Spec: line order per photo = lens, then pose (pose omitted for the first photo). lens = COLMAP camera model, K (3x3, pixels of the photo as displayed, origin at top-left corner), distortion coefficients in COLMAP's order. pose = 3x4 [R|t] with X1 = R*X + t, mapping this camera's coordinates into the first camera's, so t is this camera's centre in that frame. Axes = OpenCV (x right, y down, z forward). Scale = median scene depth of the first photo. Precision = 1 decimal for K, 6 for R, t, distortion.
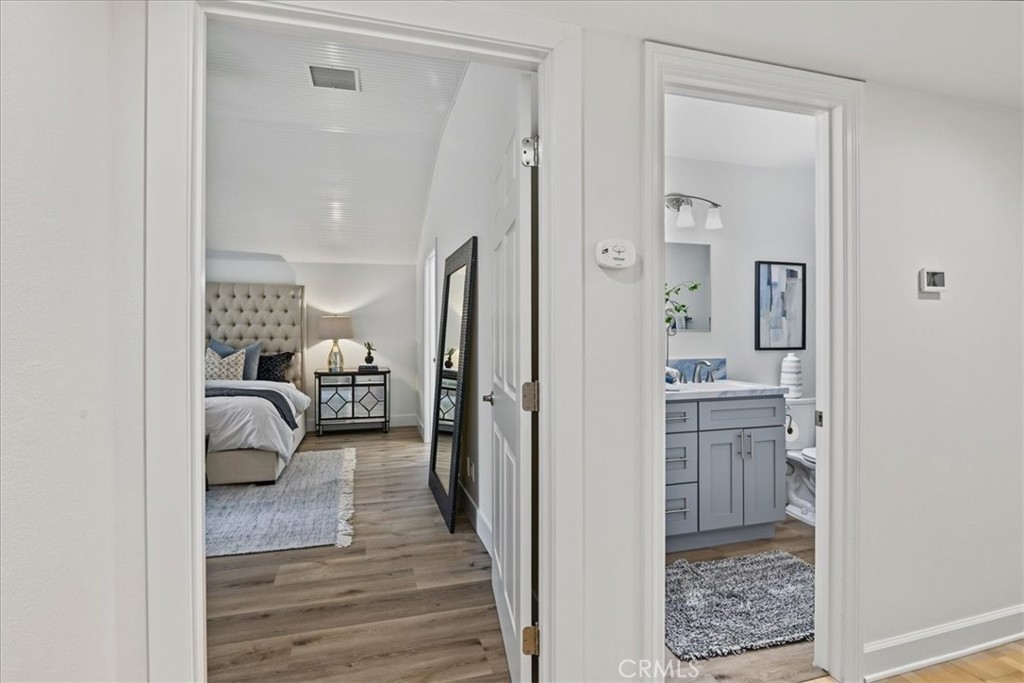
lens RADIAL K [[497.0, 0, 529.7], [0, 497.0, 330.0], [0, 0, 1]] dist [0.000468, -0.000001]
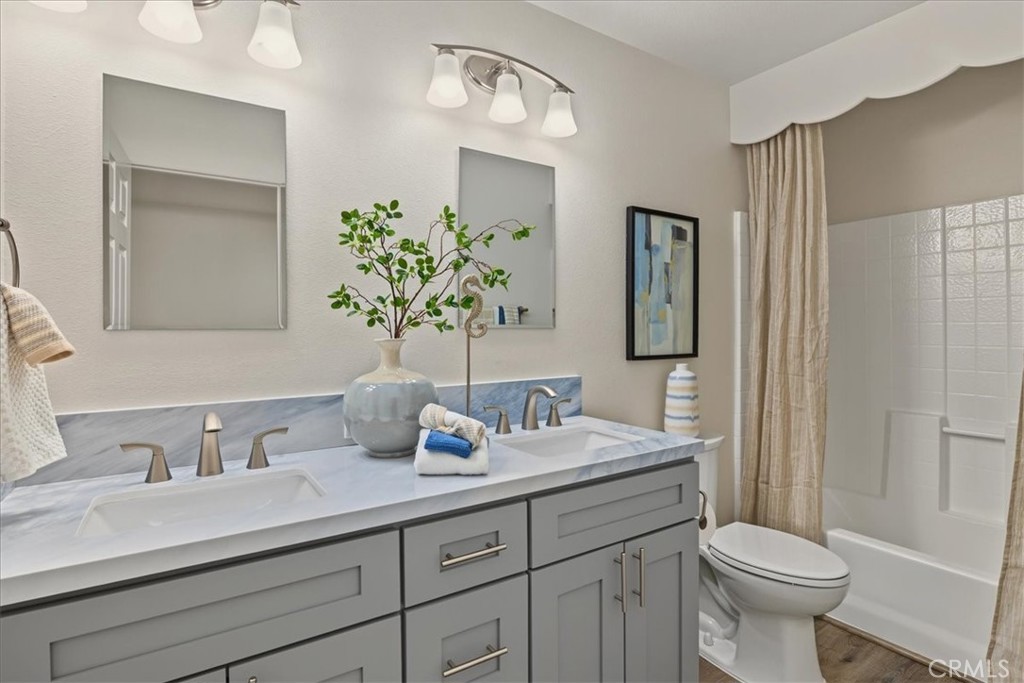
lens RADIAL K [[497.0, 0, 529.7], [0, 497.0, 330.0], [0, 0, 1]] dist [0.000468, -0.000001]
pose [[0.953643, -0.003102, 0.300926, 0.180070], [0.001732, 0.999987, 0.004820, 0.002331], [-0.300937, -0.004075, 0.953635, 0.507073]]
